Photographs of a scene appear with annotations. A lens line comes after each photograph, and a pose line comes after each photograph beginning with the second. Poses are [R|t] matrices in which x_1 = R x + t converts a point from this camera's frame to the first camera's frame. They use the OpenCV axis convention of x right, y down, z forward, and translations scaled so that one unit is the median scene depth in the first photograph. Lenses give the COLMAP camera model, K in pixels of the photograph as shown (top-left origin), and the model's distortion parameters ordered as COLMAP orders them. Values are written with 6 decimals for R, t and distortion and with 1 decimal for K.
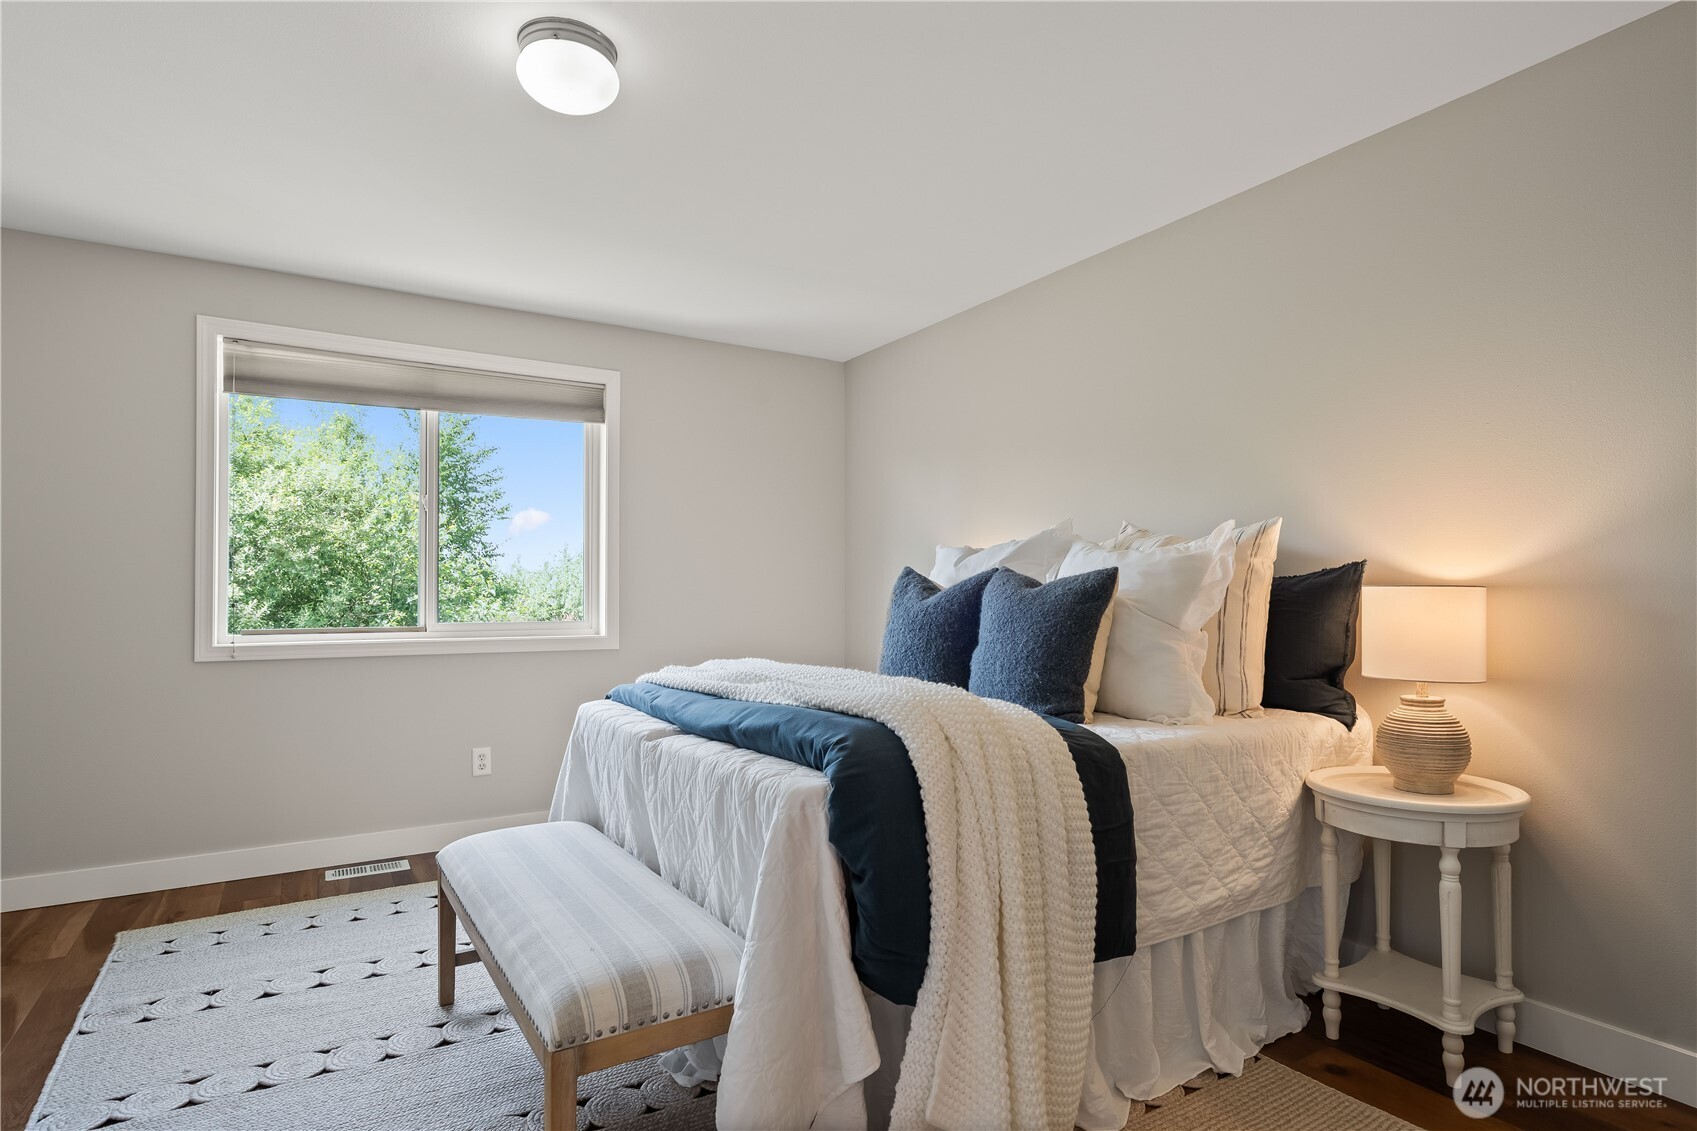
lens RADIAL K [[905.0, 0, 848.5], [0, 905.0, 565.5], [0, 0, 1]] dist [0.003905, 0.000832]
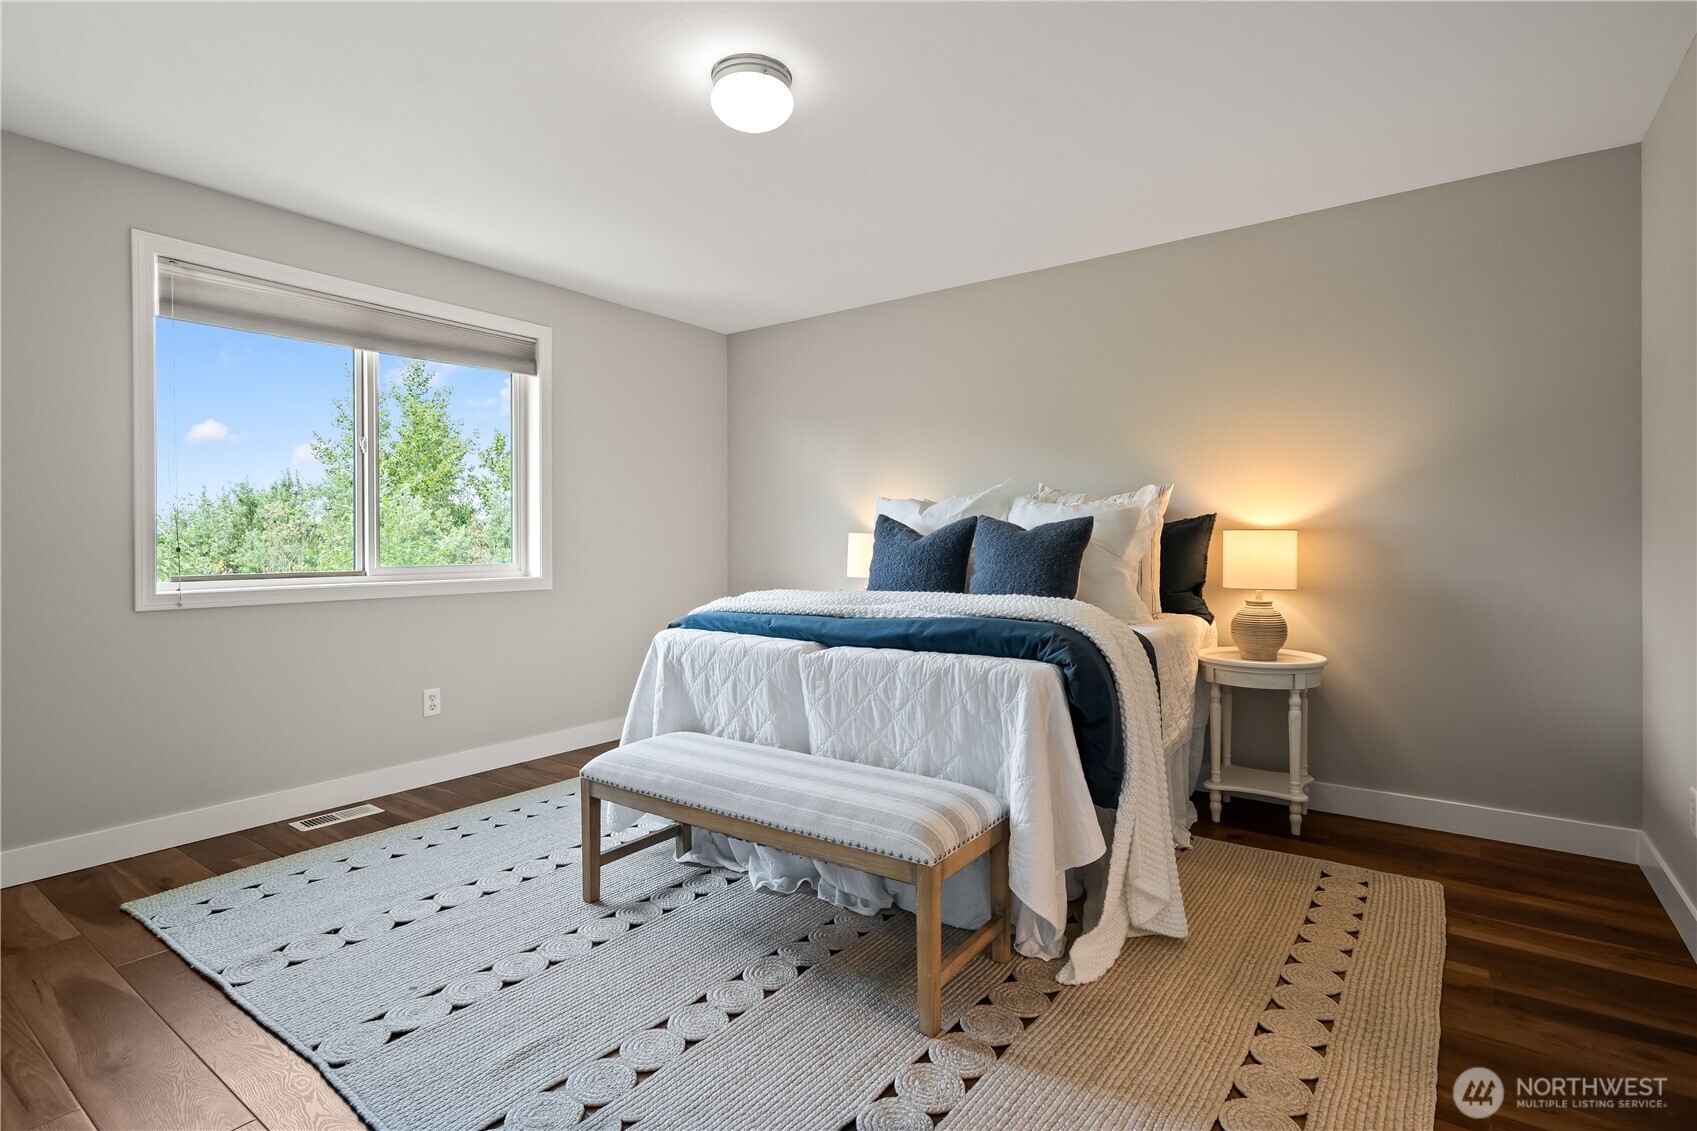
lens RADIAL K [[813.2, 0, 879.5], [0, 813.2, 527.9], [0, 0, 1]] dist [0.000714, 0.000410]
pose [[0.925578, 0.003130, 0.378544, -0.468010], [-0.009455, 0.999845, 0.014853, 0.003919], [-0.378439, -0.017327, 0.925464, -0.053091]]
